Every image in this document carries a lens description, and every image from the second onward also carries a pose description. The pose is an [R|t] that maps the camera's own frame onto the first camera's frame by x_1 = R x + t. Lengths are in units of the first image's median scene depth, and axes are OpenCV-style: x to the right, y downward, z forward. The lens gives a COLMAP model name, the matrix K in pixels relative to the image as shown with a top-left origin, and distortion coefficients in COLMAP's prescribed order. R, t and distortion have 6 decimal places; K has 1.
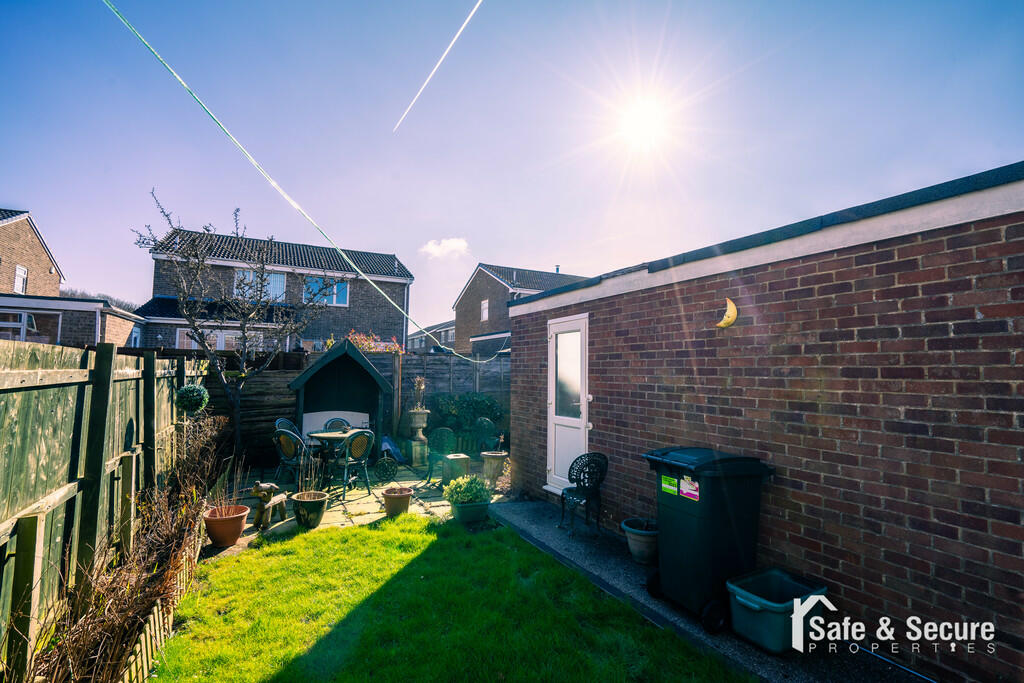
lens RADIAL K [[460.2, 0, 513.2], [0, 460.2, 340.6], [0, 0, 1]] dist [-0.013191, 0.001703]
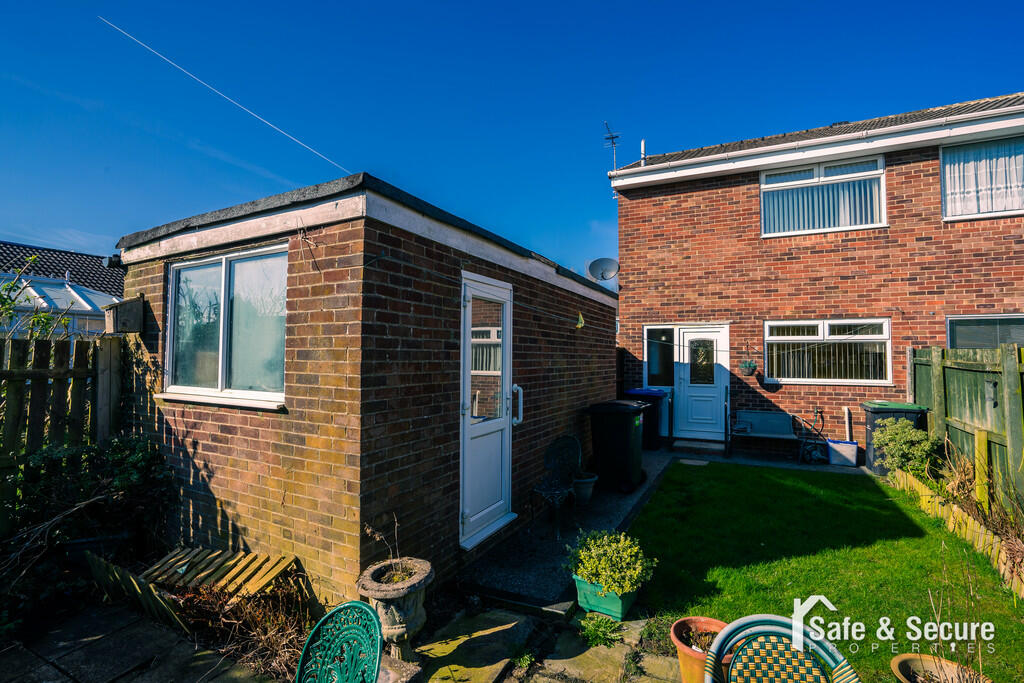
lens RADIAL K [[460.2, 0, 512.2], [0, 460.2, 342.8], [0, 0, 1]] dist [-0.013191, 0.001703]
pose [[-0.564835, 0.011997, 0.825117, -0.446841], [-0.067515, 0.995870, -0.060697, 0.080815], [-0.822438, -0.089991, -0.561692, 1.266480]]
